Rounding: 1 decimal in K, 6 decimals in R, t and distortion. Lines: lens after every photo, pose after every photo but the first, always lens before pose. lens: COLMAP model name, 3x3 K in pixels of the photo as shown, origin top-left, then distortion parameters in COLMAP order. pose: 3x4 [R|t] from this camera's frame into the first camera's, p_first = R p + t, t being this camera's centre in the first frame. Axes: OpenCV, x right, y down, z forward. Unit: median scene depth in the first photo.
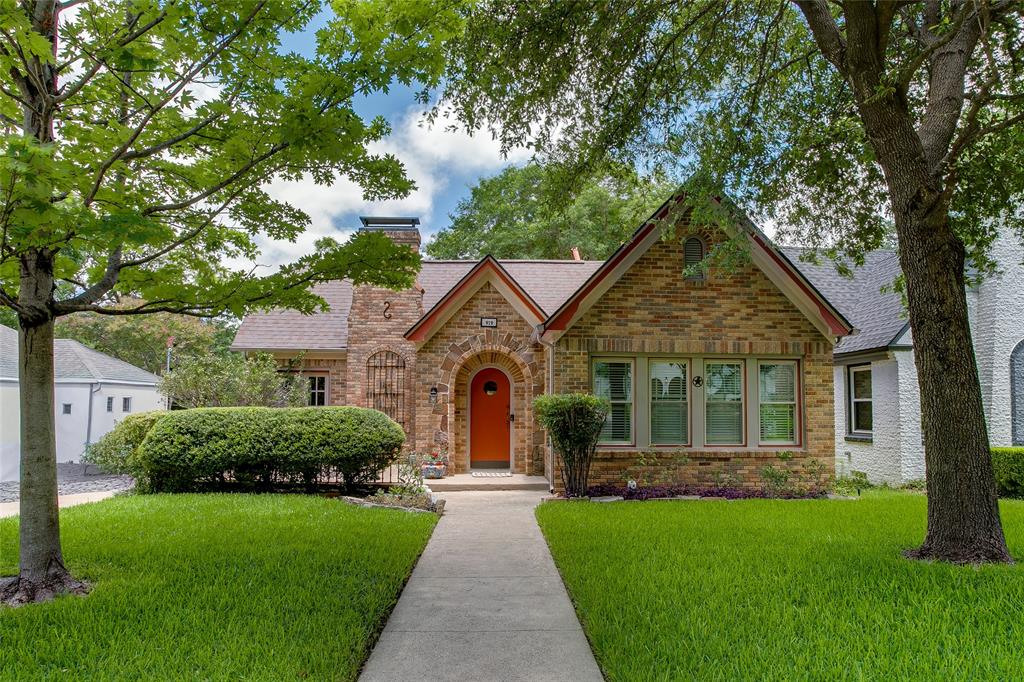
lens RADIAL K [[613.1, 0, 512.0], [0, 613.1, 341.0], [0, 0, 1]] dist [-0.000171, -0.000388]
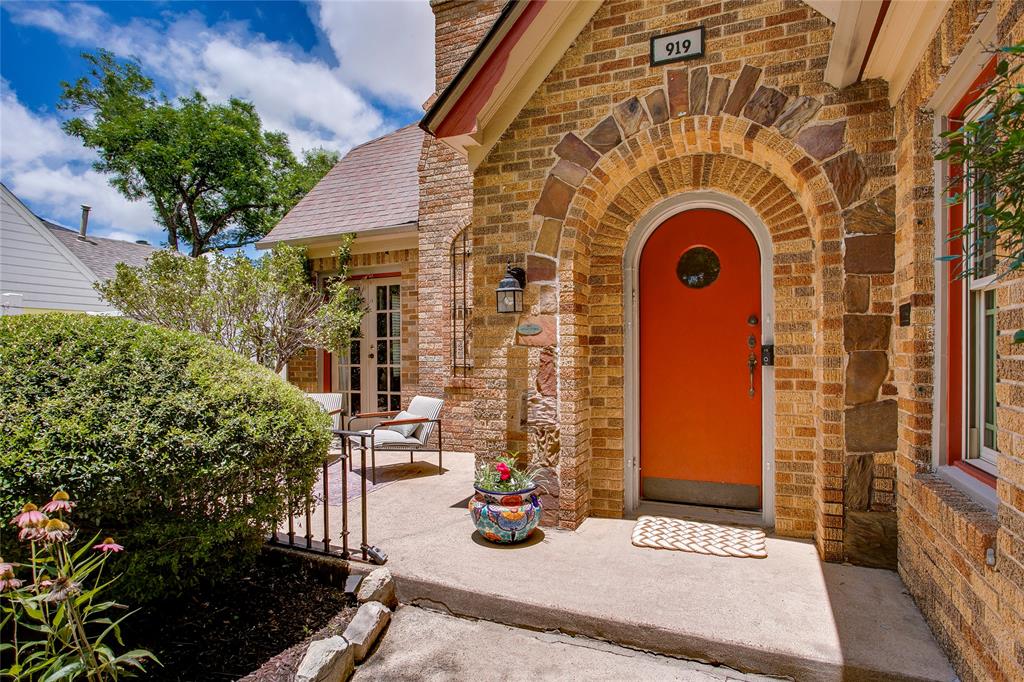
lens RADIAL K [[530.3, 0, 531.2], [0, 530.3, 345.4], [0, 0, 1]] dist [-0.041771, 0.019688]
pose [[0.899852, -0.013018, -0.436000, 0.010185], [0.055252, 0.994905, 0.084327, 0.105528], [0.432681, -0.099972, 0.895987, 0.822709]]
